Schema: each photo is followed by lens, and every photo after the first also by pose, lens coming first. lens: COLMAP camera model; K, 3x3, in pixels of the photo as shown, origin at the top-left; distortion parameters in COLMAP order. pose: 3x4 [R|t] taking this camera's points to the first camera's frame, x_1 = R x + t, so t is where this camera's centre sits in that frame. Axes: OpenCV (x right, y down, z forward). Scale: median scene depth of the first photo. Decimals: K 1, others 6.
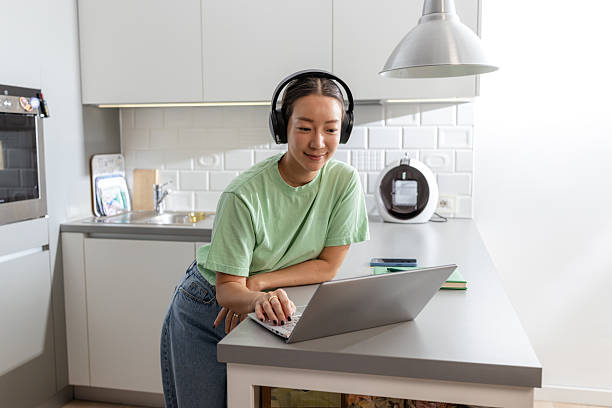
lens RADIAL K [[587.8, 0, 314.0], [0, 587.8, 205.4], [0, 0, 1]] dist [0.003926, -0.011909]
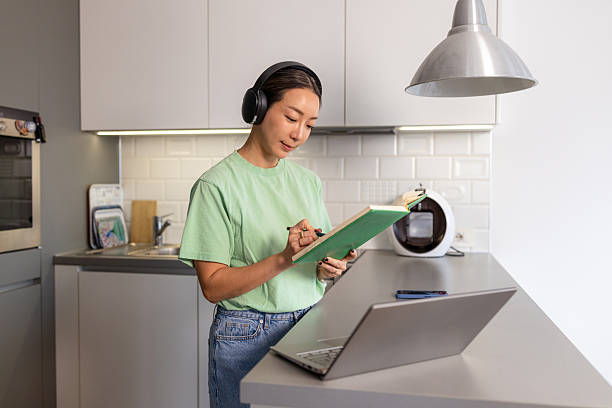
lens RADIAL K [[587.8, 0, 314.0], [0, 587.8, 205.4], [0, 0, 1]] dist [0.003926, -0.011909]
pose [[0.999899, 0.006559, 0.012582, -0.027247], [-0.005620, 0.997298, -0.073253, 0.016911], [-0.013029, 0.073175, 0.997234, 0.051087]]
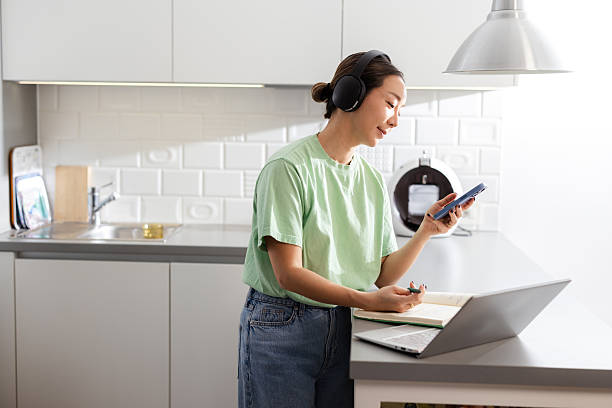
lens RADIAL K [[901.6, 0, 322.7], [0, 901.6, 202.5], [0, 0, 1]] dist [-0.003242, 0.016855]
pose [[0.986675, 0.002344, 0.162689, -0.176786], [-0.001442, 0.999983, -0.005659, -0.010130], [-0.162700, 0.005349, 0.986661, -0.198170]]
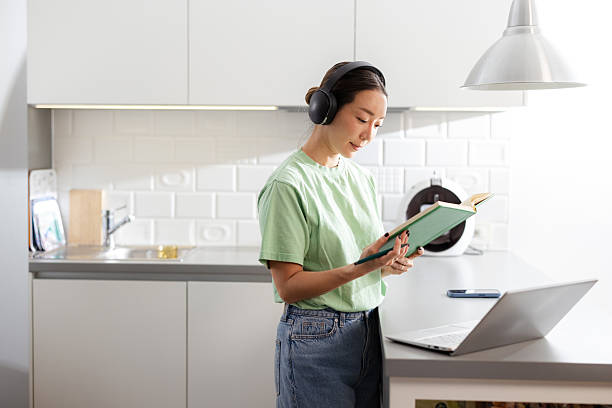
lens RADIAL K [[901.6, 0, 322.7], [0, 901.6, 202.5], [0, 0, 1]] dist [-0.003242, 0.016855]
pose [[0.985058, 0.002286, 0.172207, -0.207933], [0.006318, 0.998759, -0.049401, 0.015575], [-0.172106, 0.049751, 0.983821, -0.208307]]
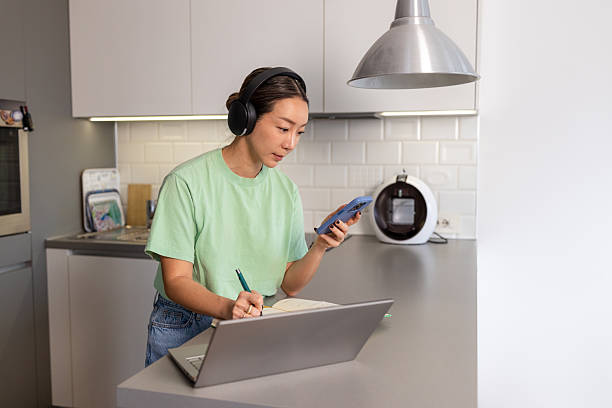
lens RADIAL K [[587.8, 0, 314.0], [0, 587.8, 205.4], [0, 0, 1]] dist [0.003926, -0.011909]
pose [[0.998084, 0.010267, -0.061013, 0.068042], [-0.011736, 0.999649, -0.023766, -0.006671], [0.060748, 0.024437, 0.997854, 0.049045]]
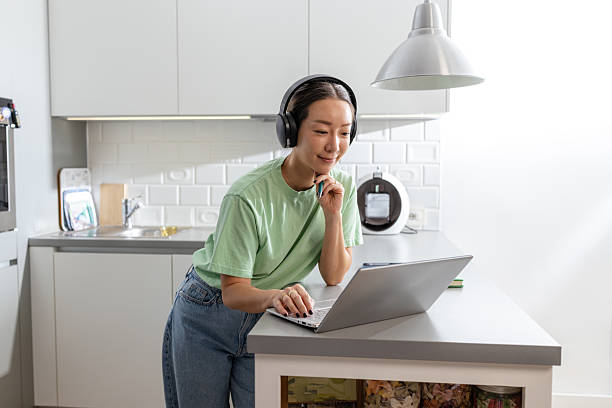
lens RADIAL K [[587.8, 0, 314.0], [0, 587.8, 205.4], [0, 0, 1]] dist [0.003926, -0.011909]
pose [[0.994687, -0.001873, 0.102929, -0.059160], [0.006282, 0.999076, -0.042520, 0.020916], [-0.102754, 0.042940, 0.993780, -0.012759]]
